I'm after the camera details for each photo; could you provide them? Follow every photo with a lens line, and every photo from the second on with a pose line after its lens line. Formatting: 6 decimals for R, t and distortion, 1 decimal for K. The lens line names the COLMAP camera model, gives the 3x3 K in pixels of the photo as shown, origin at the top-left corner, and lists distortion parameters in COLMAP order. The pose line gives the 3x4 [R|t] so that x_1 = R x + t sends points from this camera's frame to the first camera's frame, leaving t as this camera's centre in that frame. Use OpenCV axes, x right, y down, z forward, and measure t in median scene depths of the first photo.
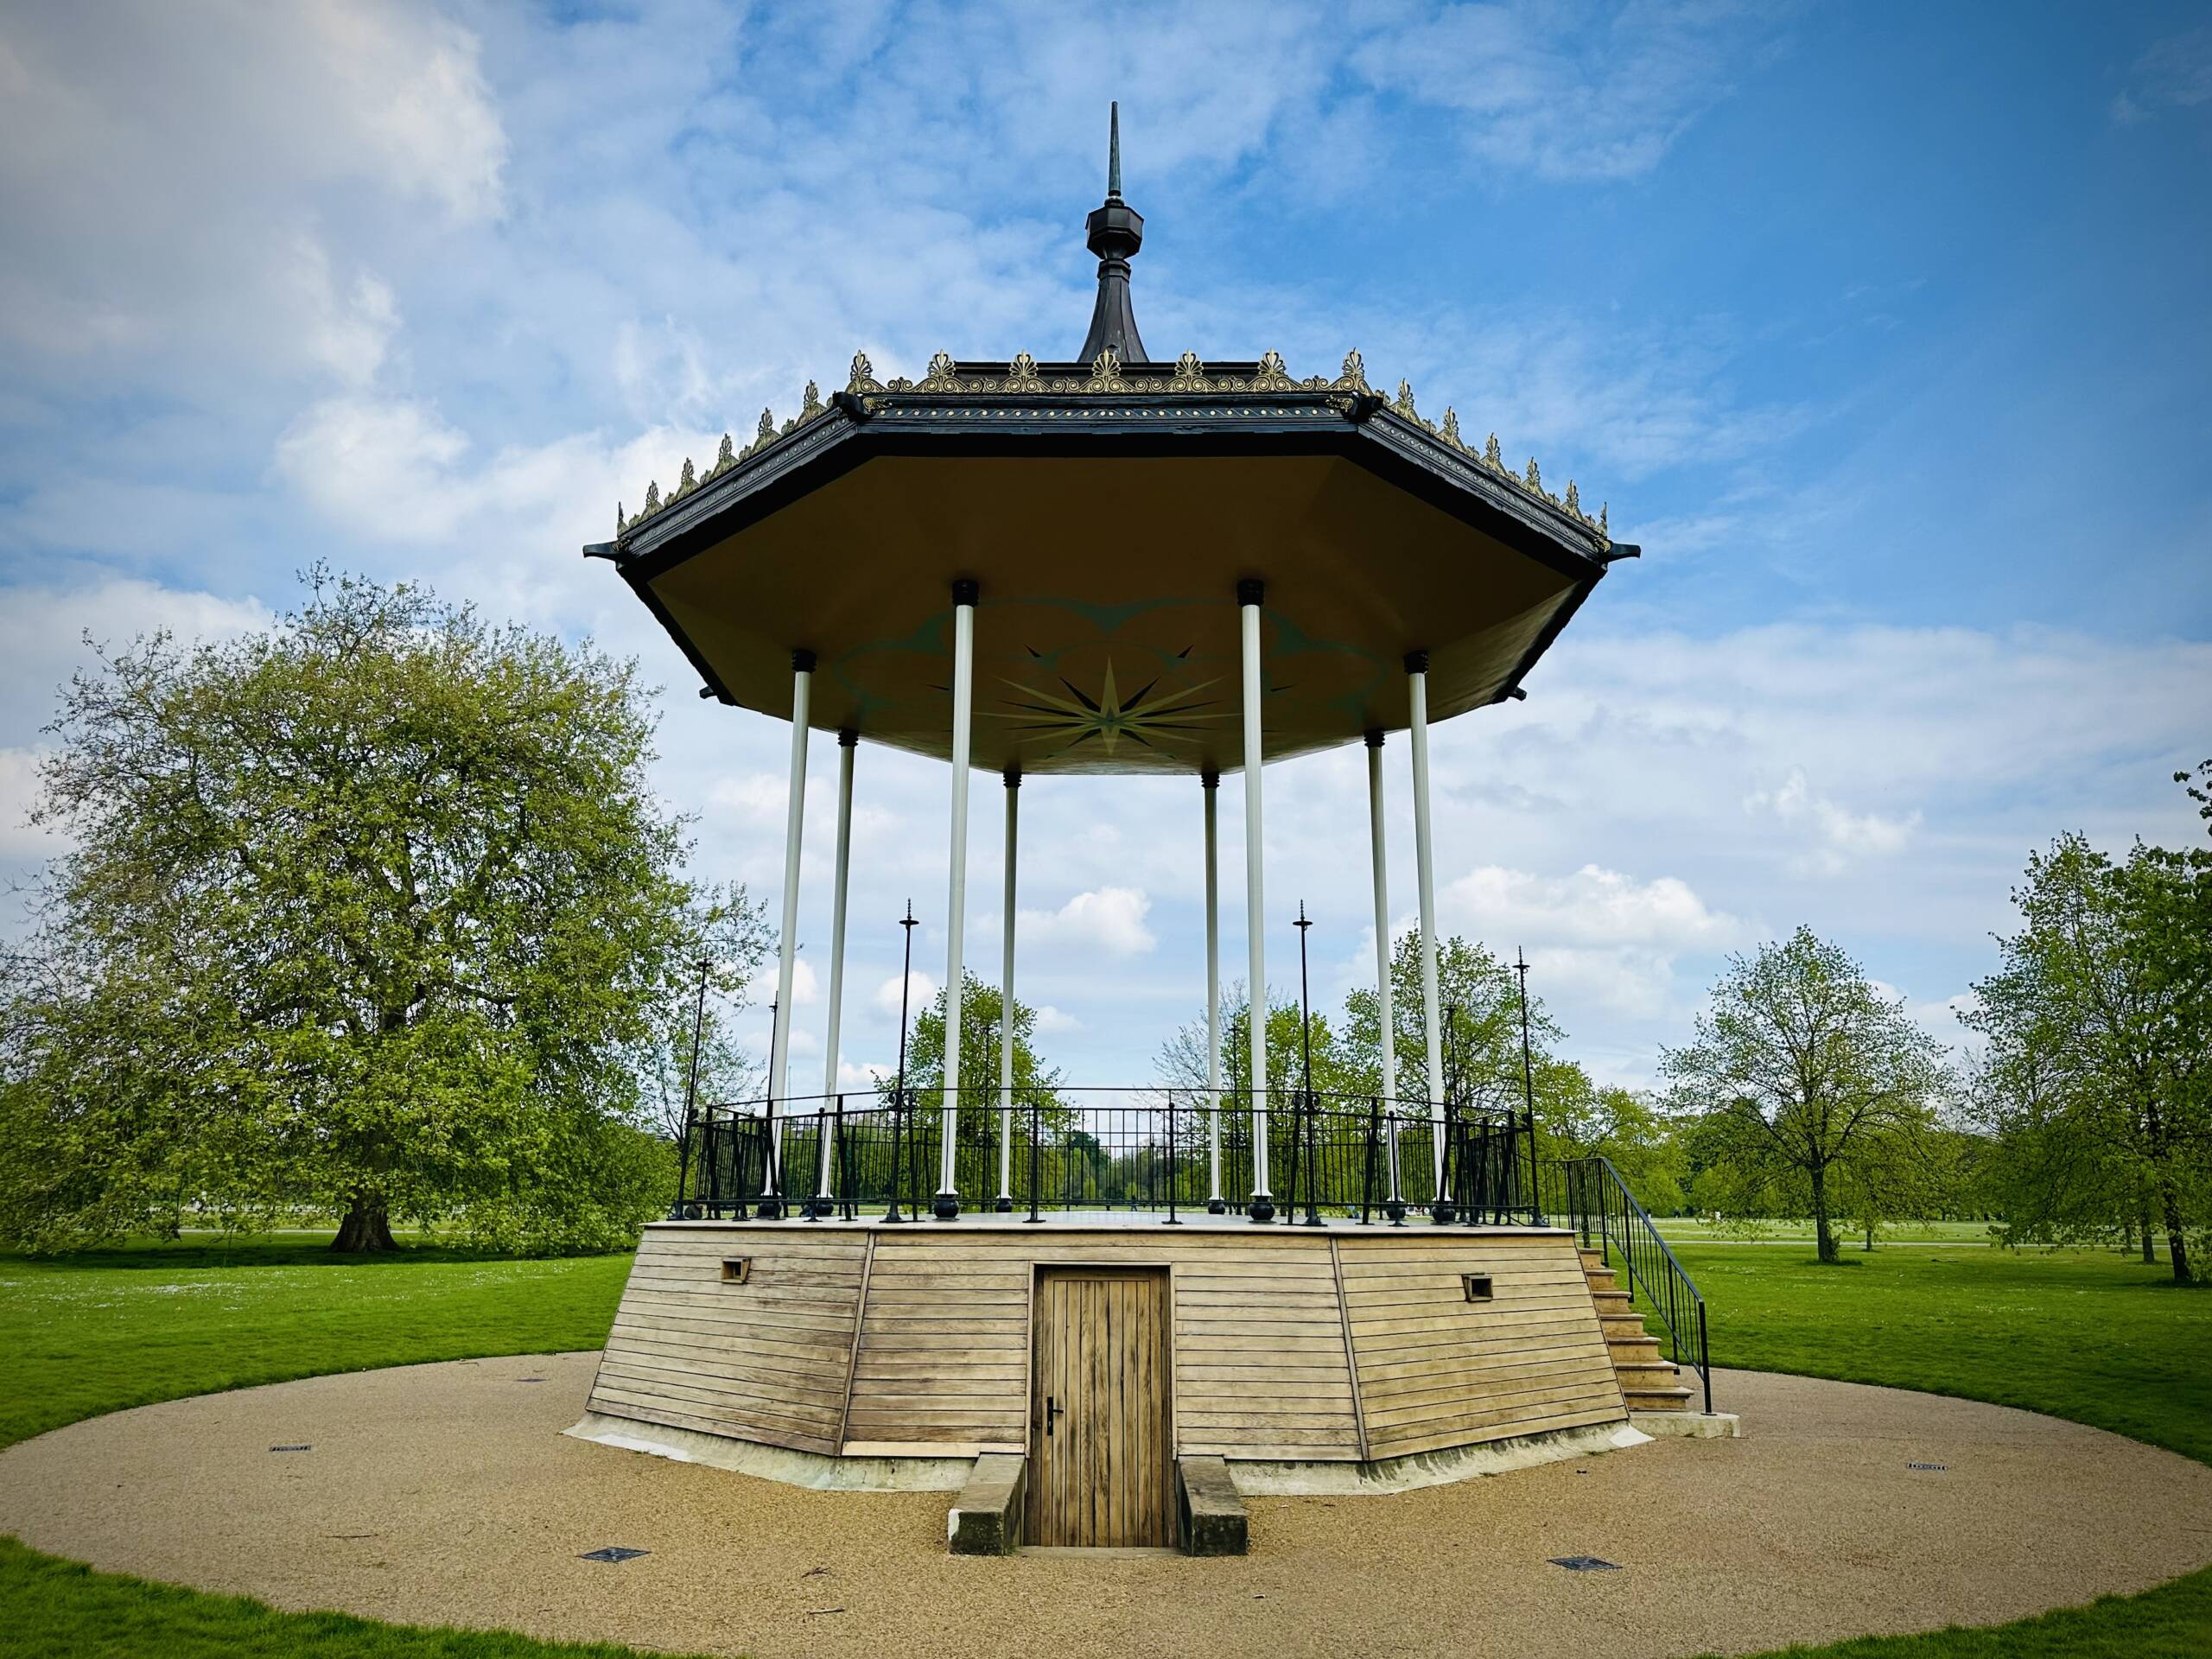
lens RADIAL K [[1558.1, 0, 1106.0], [0, 1558.1, 829.5], [0, 0, 1]] dist [0.109406, -0.146751]
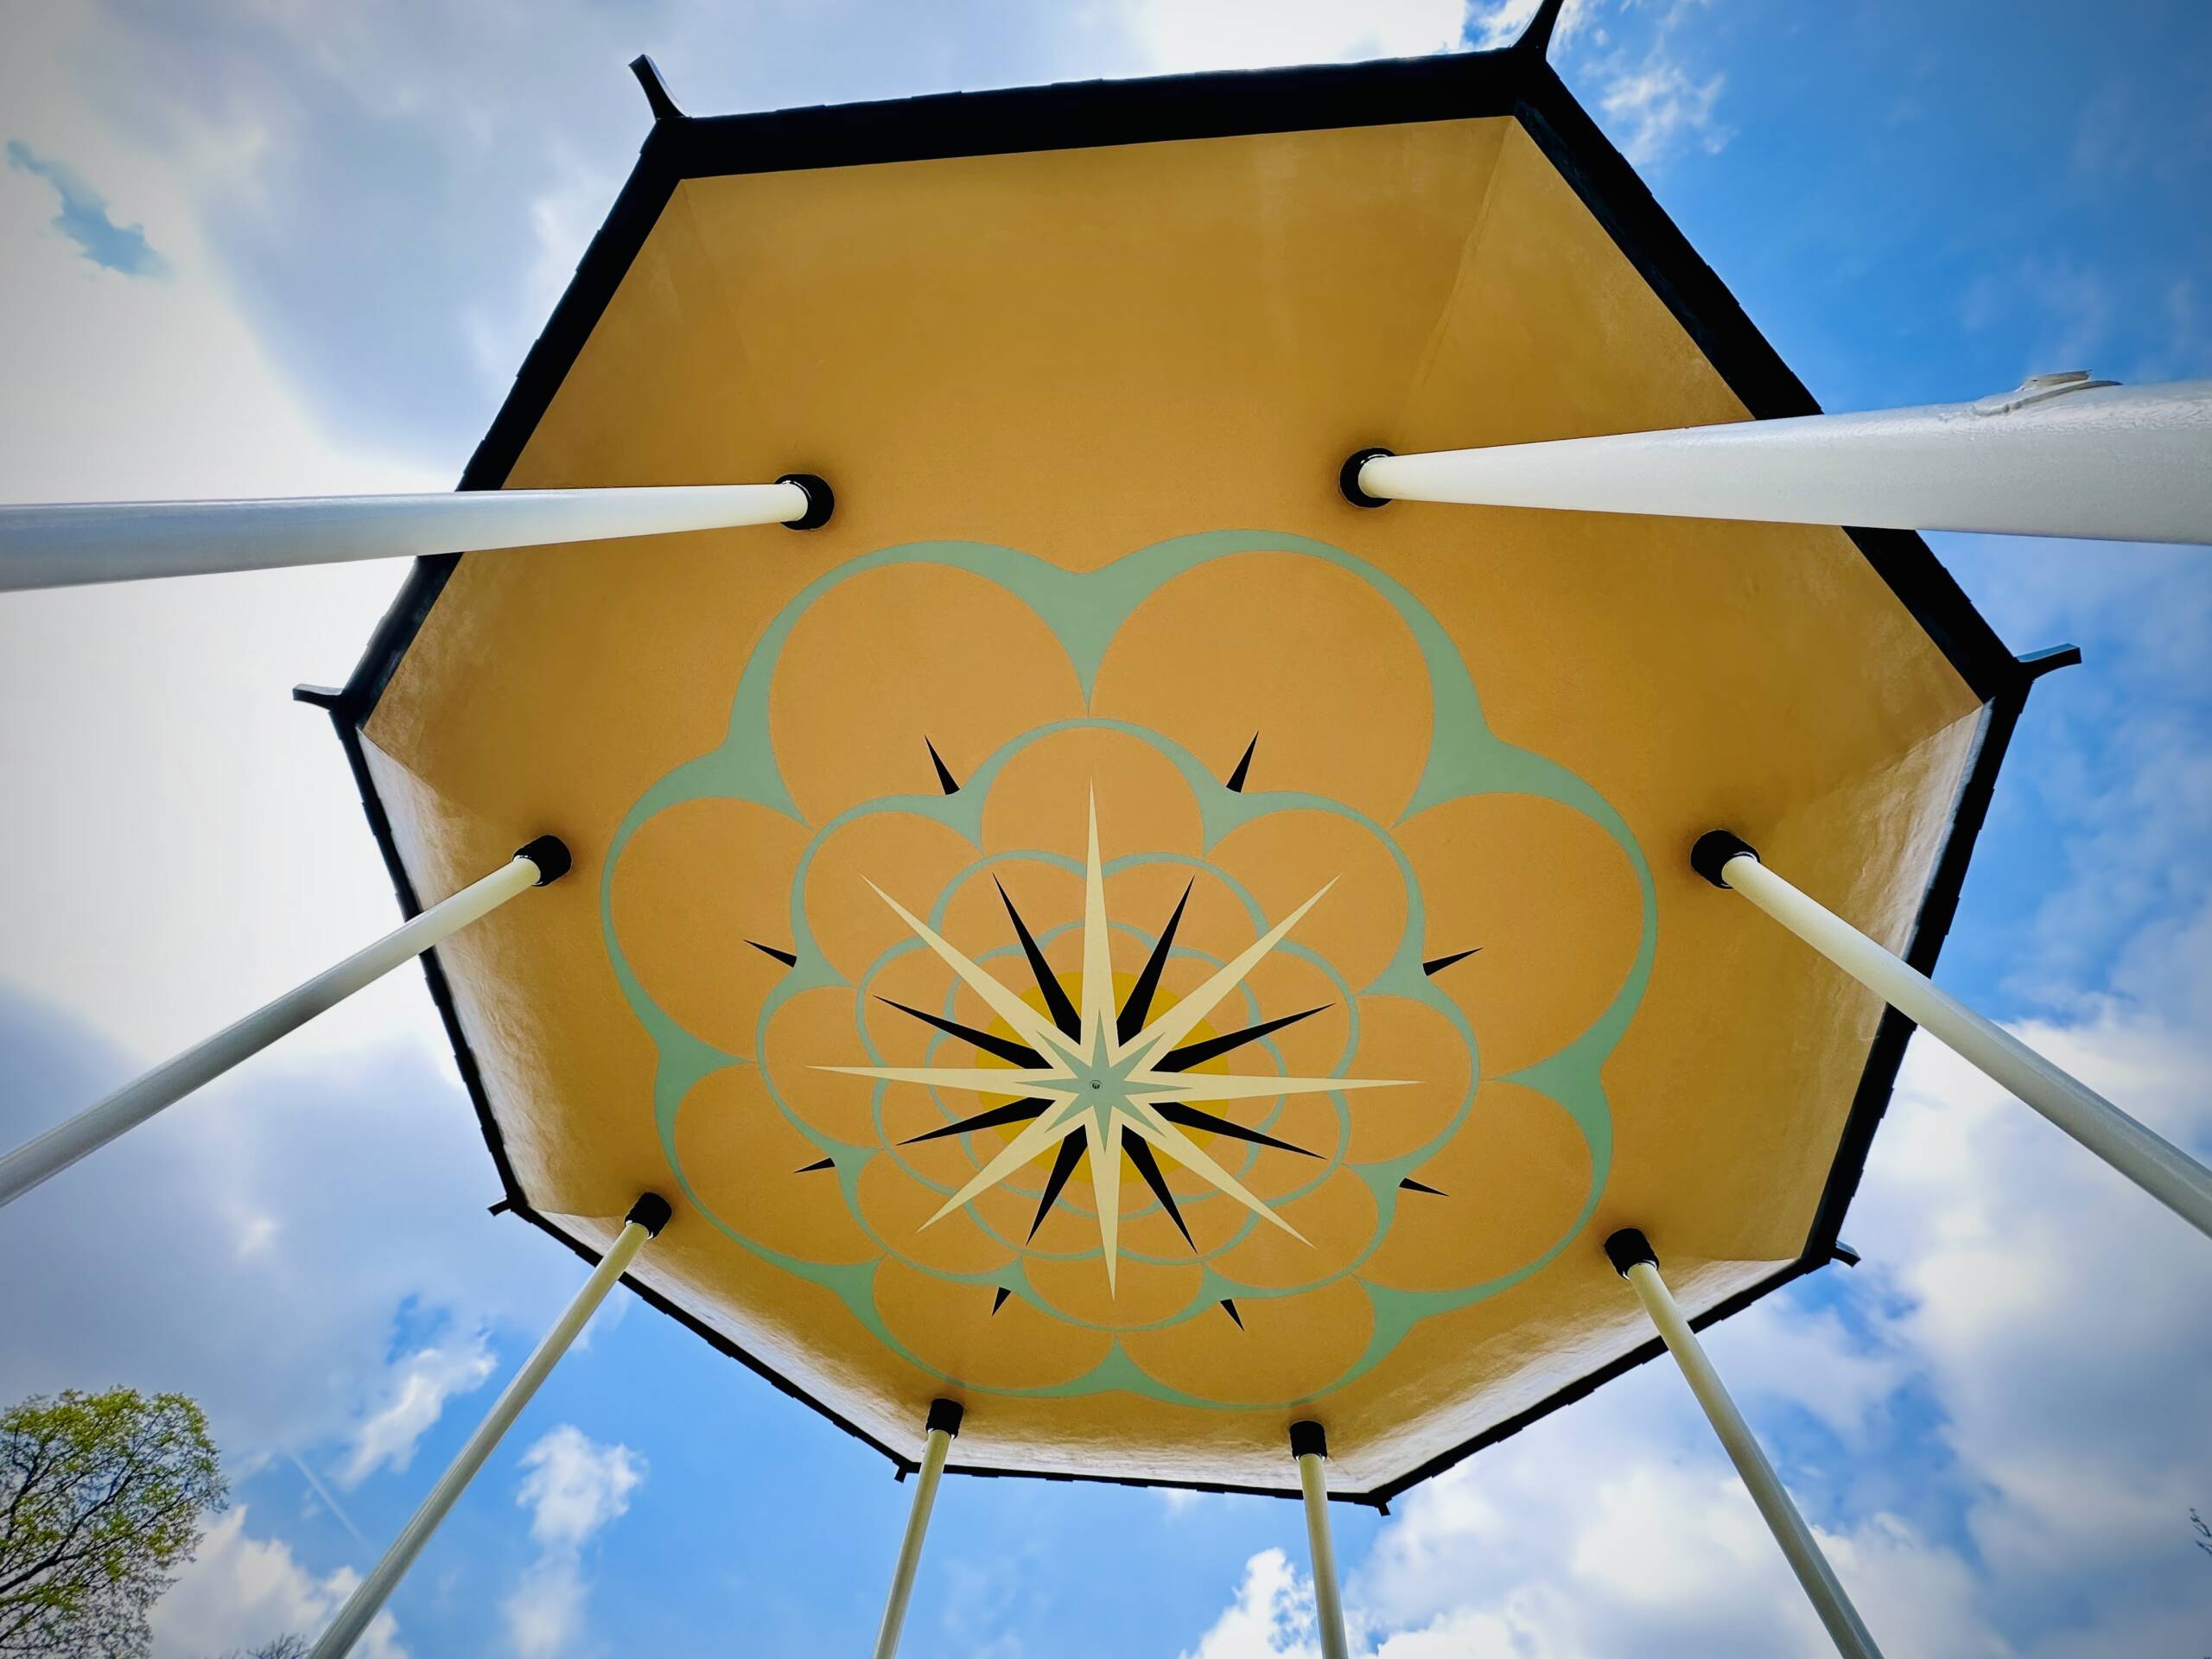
lens RADIAL K [[867.7, 0, 1106.0], [0, 867.7, 829.5], [0, 0, 1]] dist [0.000382, 0.000165]
pose [[0.996018, 0.001104, -0.089148, 0.032697], [-0.073287, 0.579540, -0.811642, 0.124087], [0.050769, 0.814943, 0.577313, 0.860915]]
